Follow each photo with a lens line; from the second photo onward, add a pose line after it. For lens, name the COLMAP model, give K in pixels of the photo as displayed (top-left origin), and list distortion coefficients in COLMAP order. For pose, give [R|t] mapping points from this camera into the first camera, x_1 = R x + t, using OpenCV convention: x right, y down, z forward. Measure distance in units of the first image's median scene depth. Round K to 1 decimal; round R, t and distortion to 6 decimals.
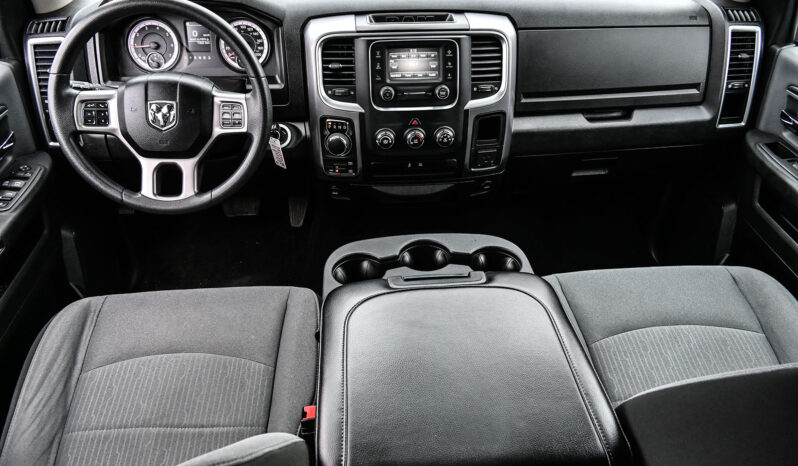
lens RADIAL K [[603.4, 0, 400.2], [0, 603.4, 230.1], [0, 0, 1]] dist [0.017441, -0.022164]
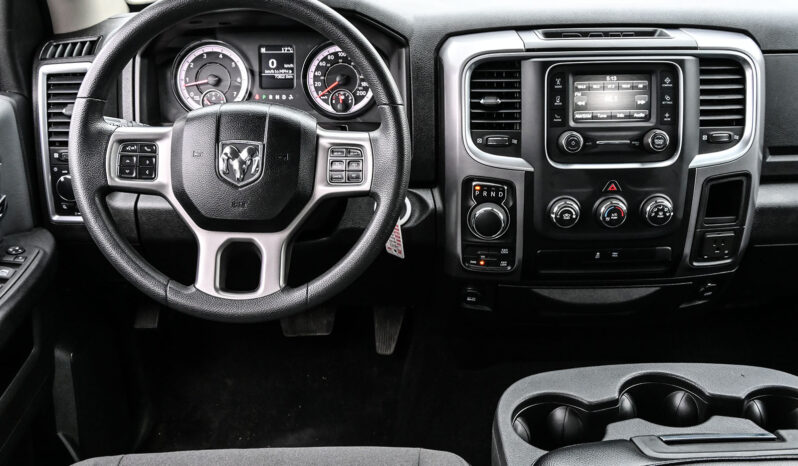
lens RADIAL K [[764.0, 0, 398.4], [0, 764.0, 229.7], [0, 0, 1]] dist [-0.012715, 0.000000]
pose [[0.998225, 0.009165, -0.058850, -0.154615], [-0.019734, 0.983171, -0.181617, 0.017034], [0.056195, 0.182456, 0.981607, 0.205006]]
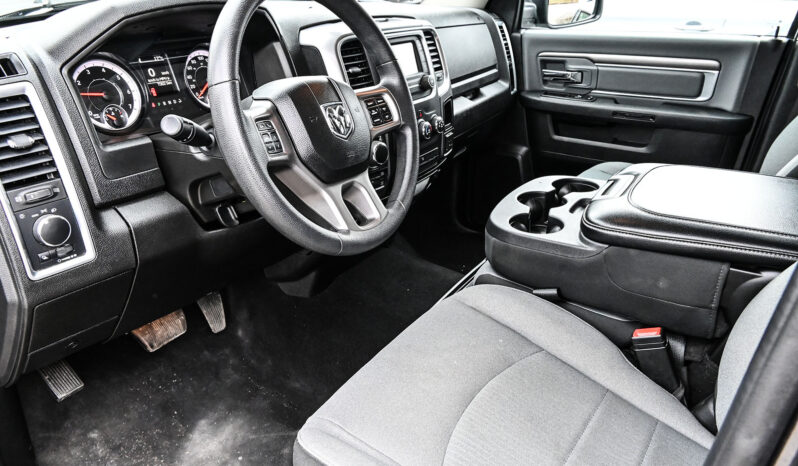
lens RADIAL K [[603.4, 0, 400.5], [0, 603.4, 226.3], [0, 0, 1]] dist [0.017441, -0.022164]
pose [[0.582727, -0.309463, 0.751440, -0.821052], [0.458561, 0.888603, 0.010345, -0.037758], [-0.670933, 0.338553, 0.659721, 0.420721]]
